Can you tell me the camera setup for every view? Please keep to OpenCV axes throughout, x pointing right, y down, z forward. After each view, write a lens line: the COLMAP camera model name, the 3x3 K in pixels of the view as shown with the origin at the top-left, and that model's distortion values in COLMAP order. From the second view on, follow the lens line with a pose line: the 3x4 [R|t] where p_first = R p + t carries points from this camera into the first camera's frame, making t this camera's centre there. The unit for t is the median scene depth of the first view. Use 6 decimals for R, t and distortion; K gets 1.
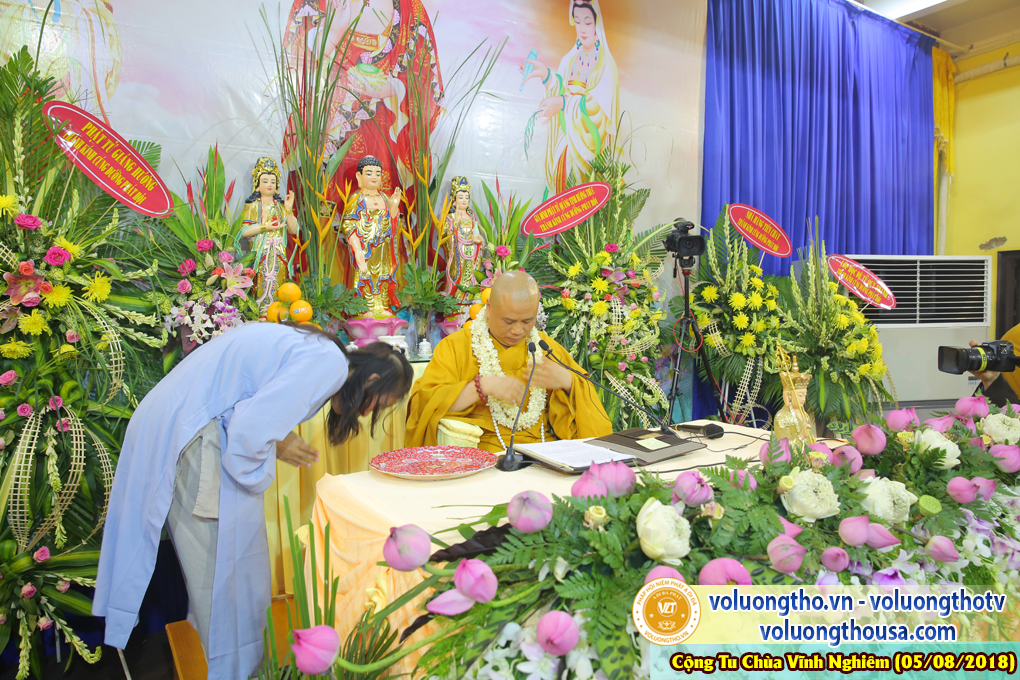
lens RADIAL K [[697.6, 0, 510.6], [0, 697.6, 336.3], [0, 0, 1]] dist [-0.090815, 0.066936]
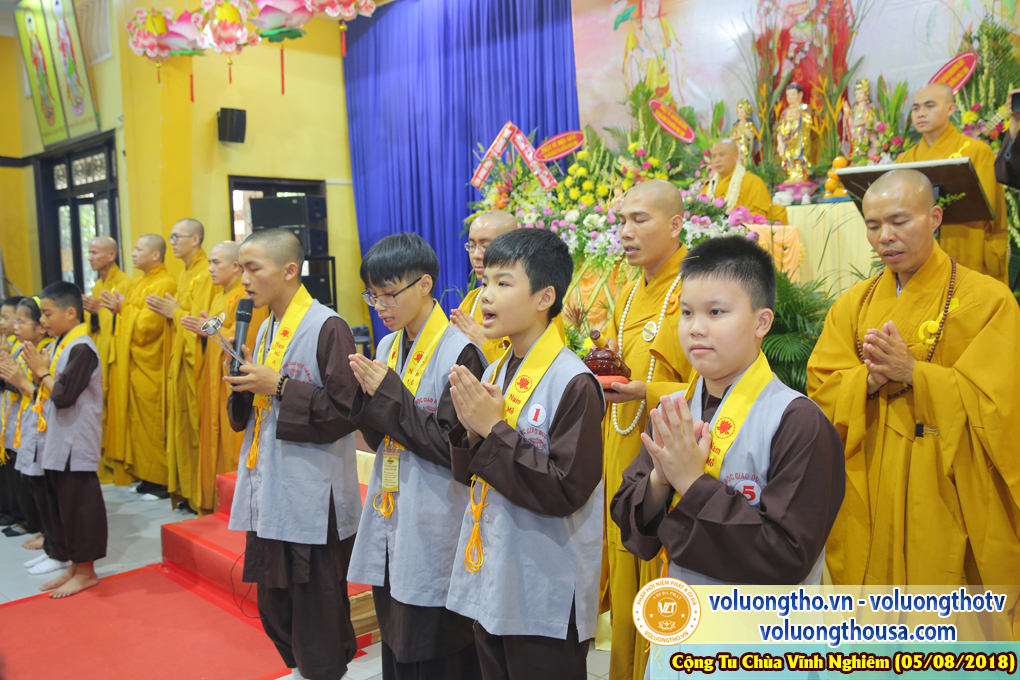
lens RADIAL K [[911.3, 0, 509.7], [0, 911.3, 343.1], [0, 0, 1]] dist [-0.027138, 0.069002]
pose [[0.163557, 0.097969, -0.981657, 2.142841], [-0.014054, 0.995187, 0.096978, 0.175777], [0.986434, -0.002066, 0.164147, -0.018585]]
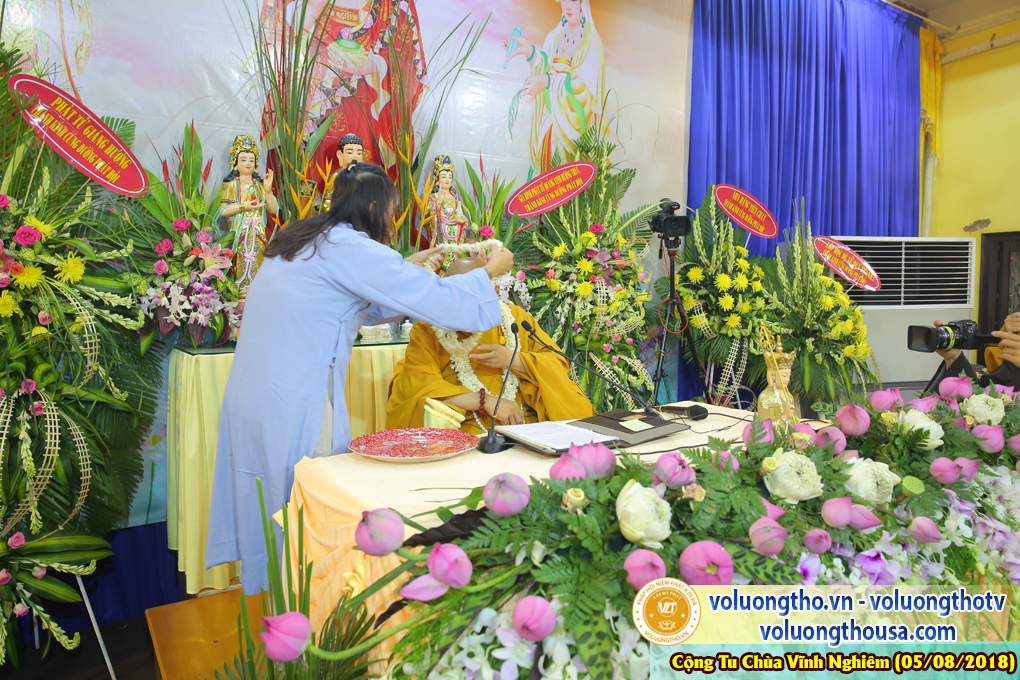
lens RADIAL K [[697.6, 0, 510.7], [0, 697.6, 336.6], [0, 0, 1]] dist [-0.090815, 0.066936]
pose [[0.999830, -0.001606, 0.018390, 0.005716], [0.001138, 0.999677, 0.025396, 0.002182], [-0.018425, -0.025371, 0.999508, 0.011010]]
